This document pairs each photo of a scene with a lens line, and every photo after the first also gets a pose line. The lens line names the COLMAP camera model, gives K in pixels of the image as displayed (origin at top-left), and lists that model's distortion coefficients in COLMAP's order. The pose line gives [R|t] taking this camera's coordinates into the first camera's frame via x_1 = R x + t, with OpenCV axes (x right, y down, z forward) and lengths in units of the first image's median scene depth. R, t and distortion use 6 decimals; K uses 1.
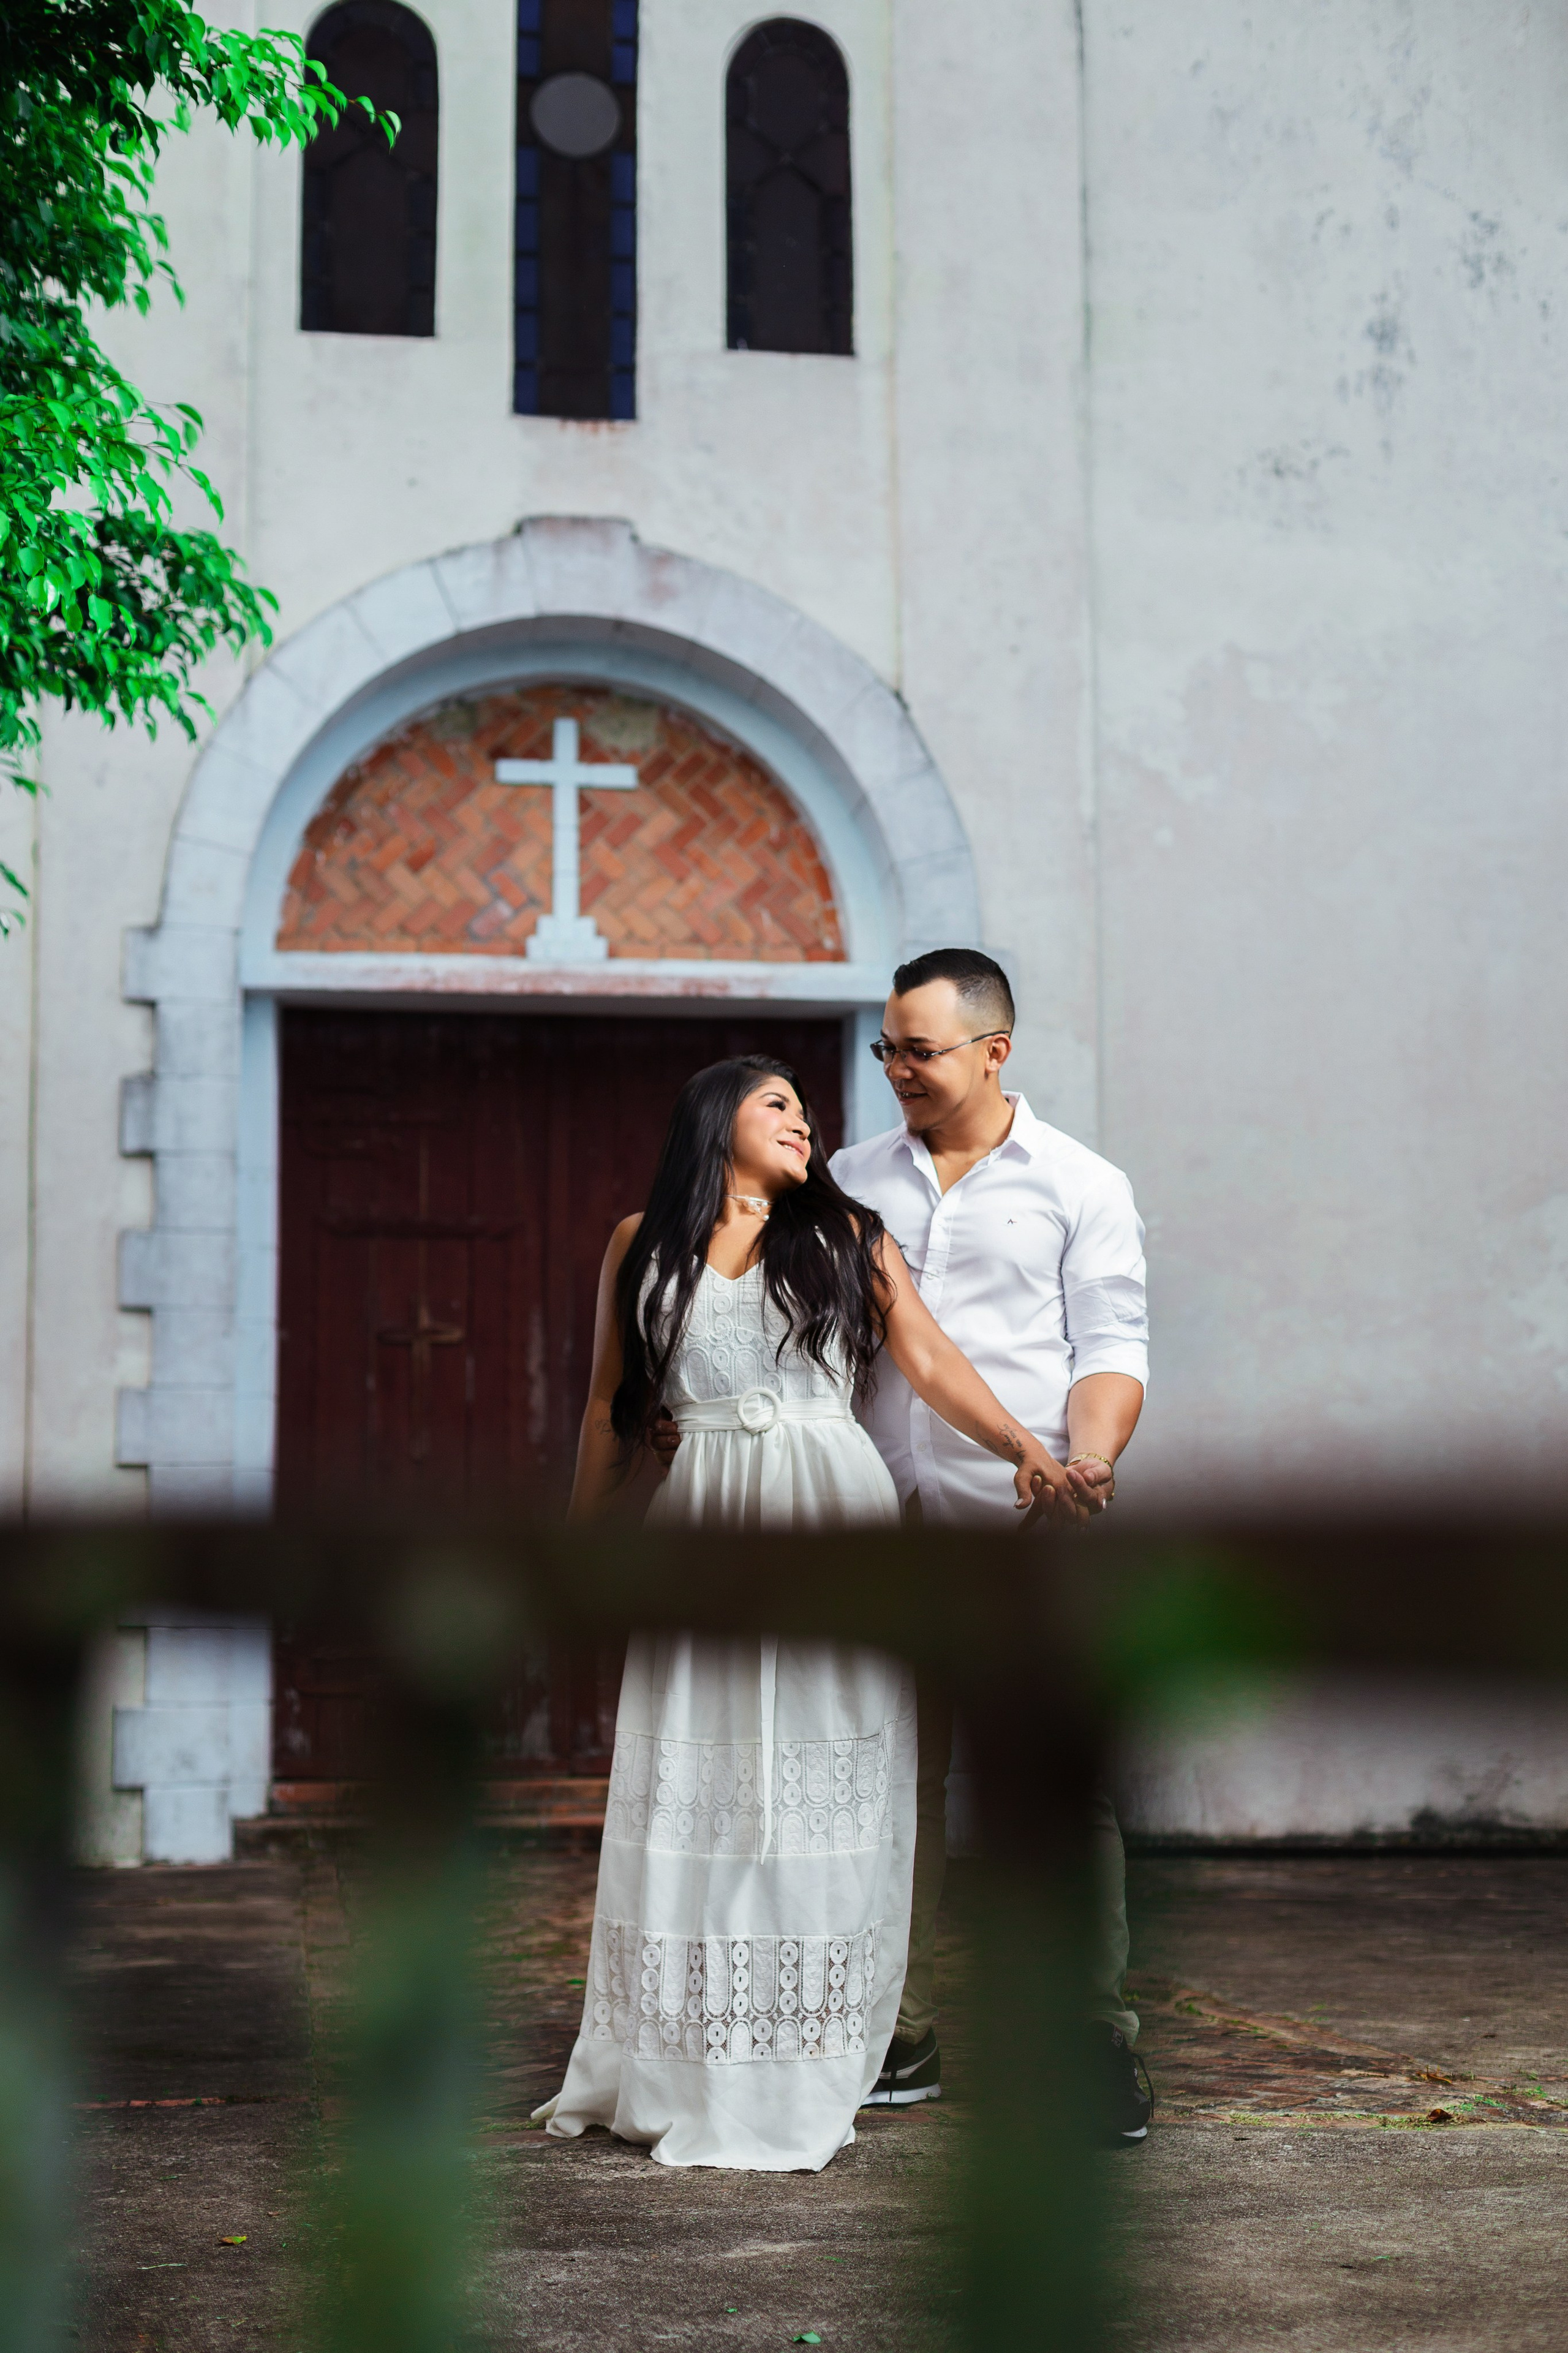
lens RADIAL K [[3603.5, 0, 751.2], [0, 3603.5, 1232.7], [0, 0, 1]] dist [0.006914, -0.053281]
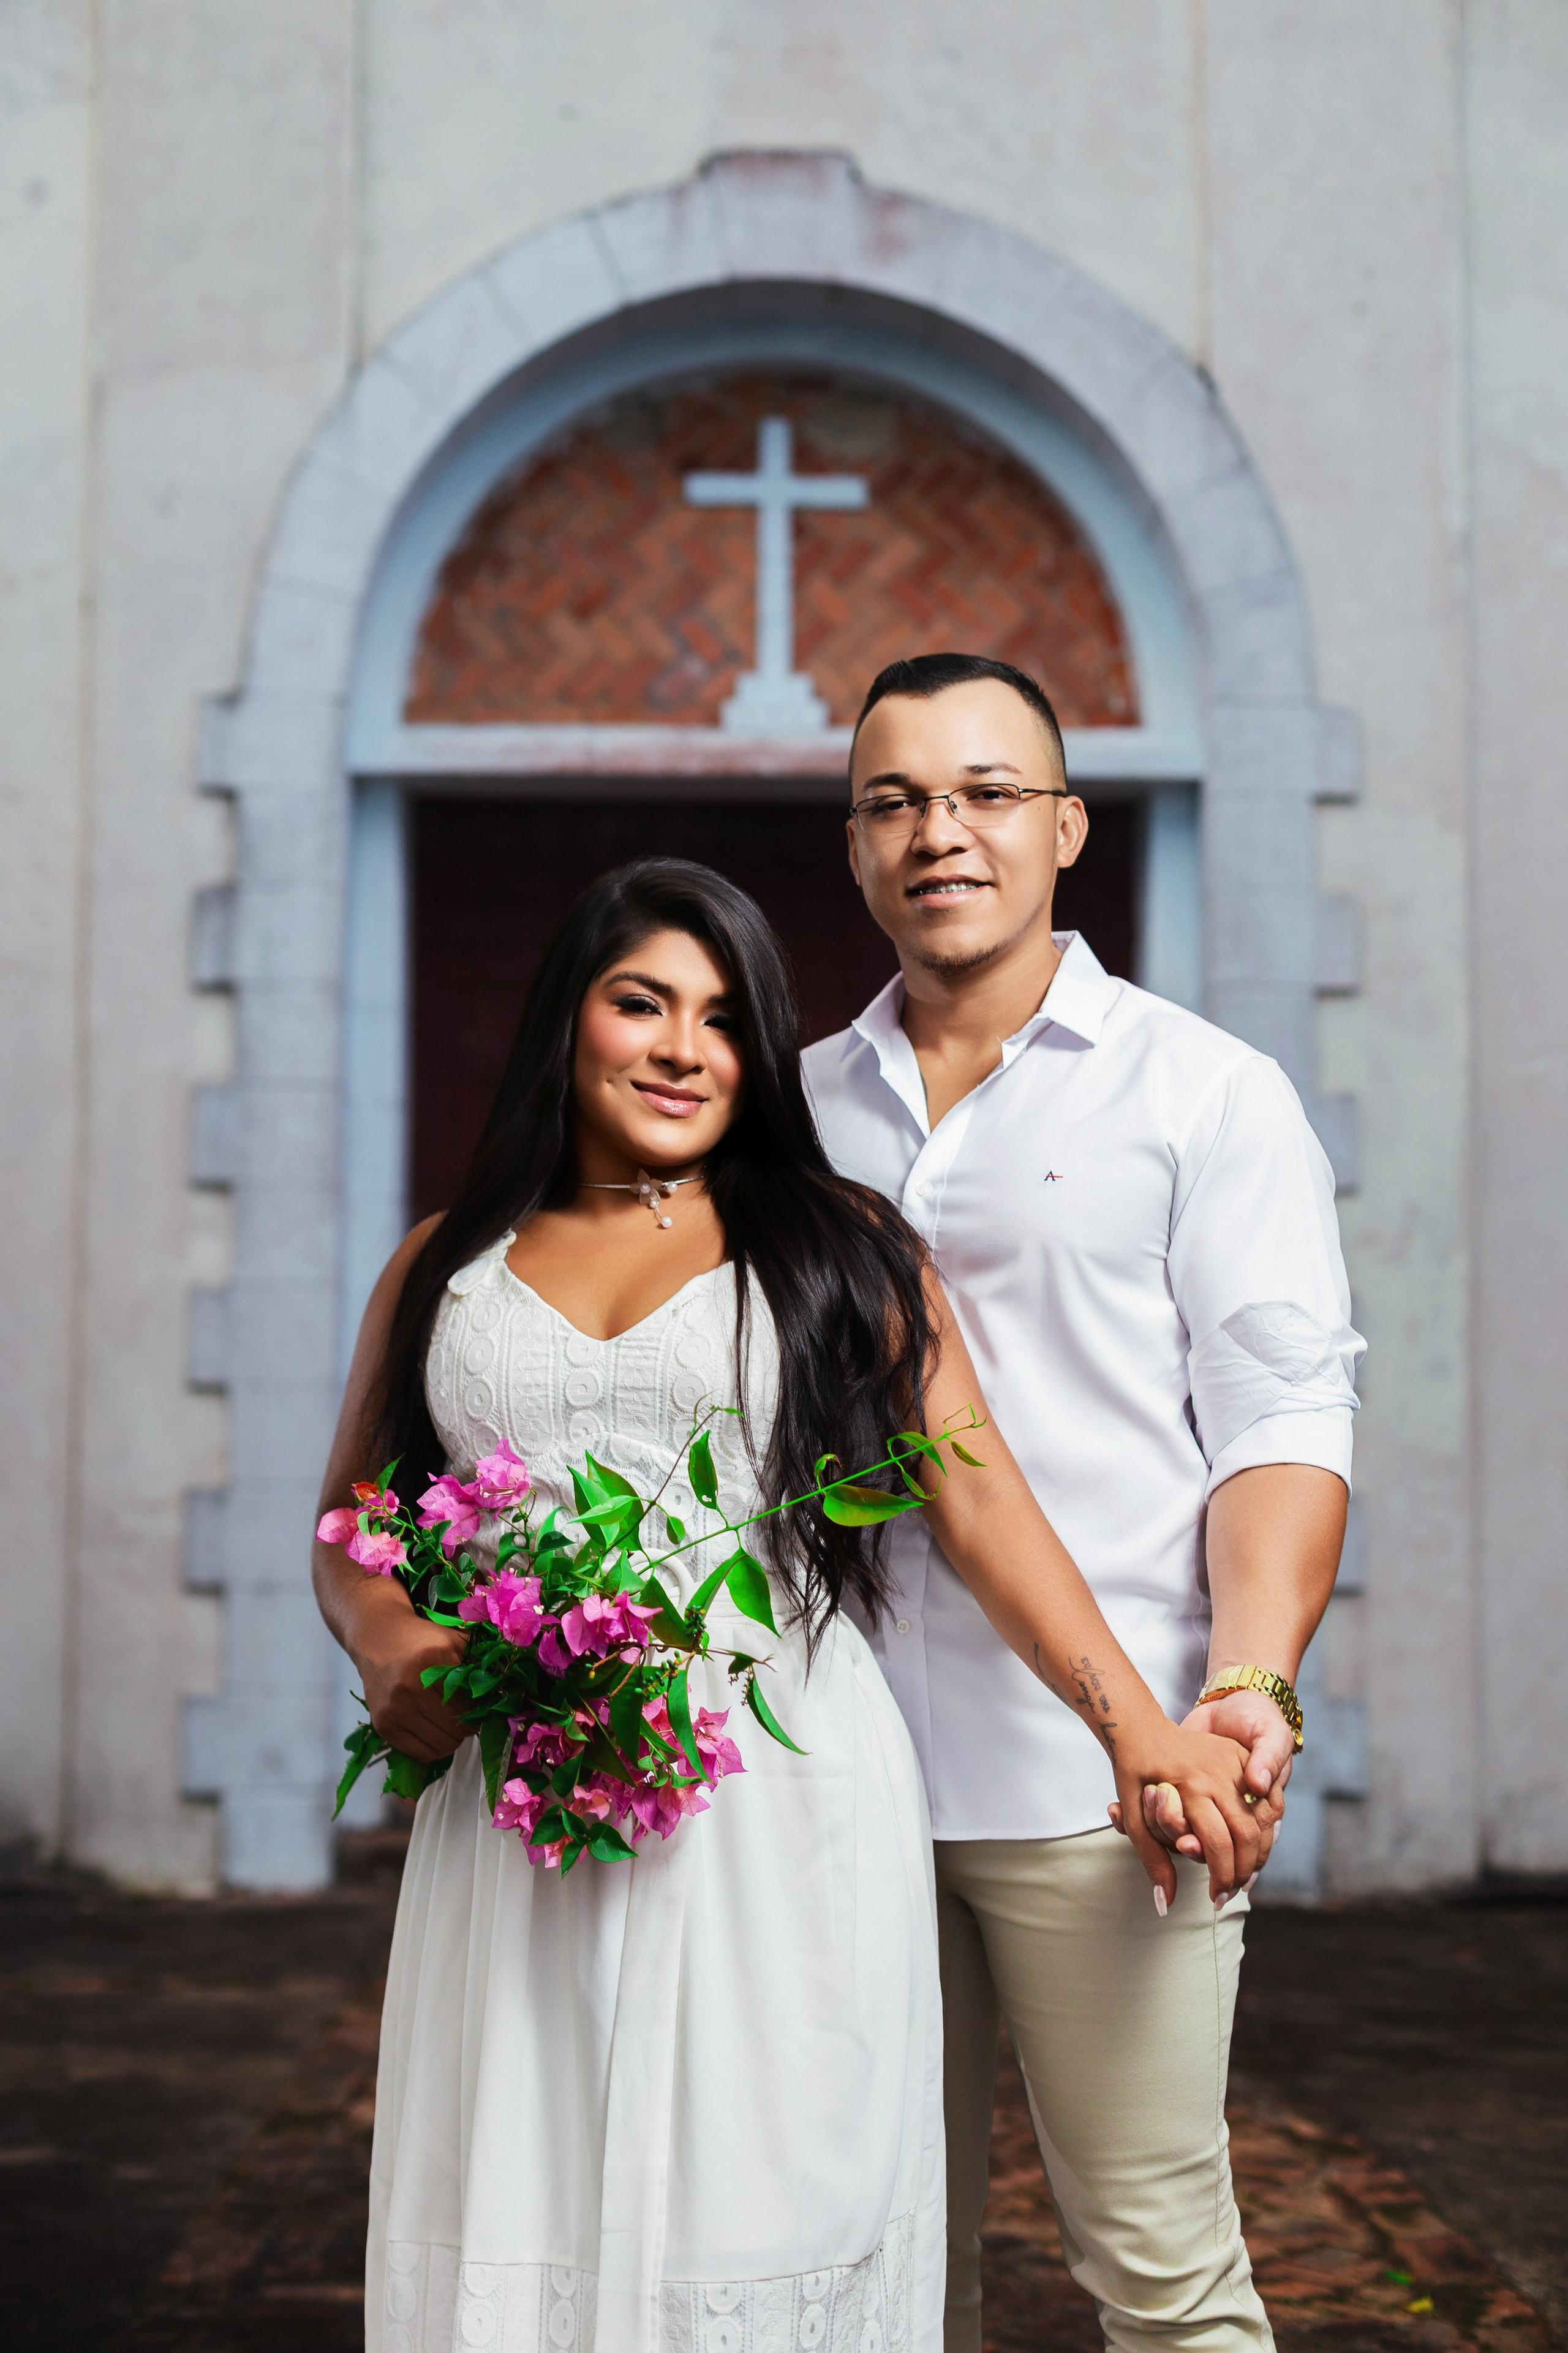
lens RADIAL K [[3422.9, 0, 784.0], [0, 3422.9, 1176.5], [0, 0, 1]] dist [0.009765, -0.045848]
pose [[0.991592, 0.000667, -0.129400, 0.046550], [0.005061, 0.999022, 0.043931, -0.012151], [0.129302, -0.044217, 0.990619, 0.265708]]
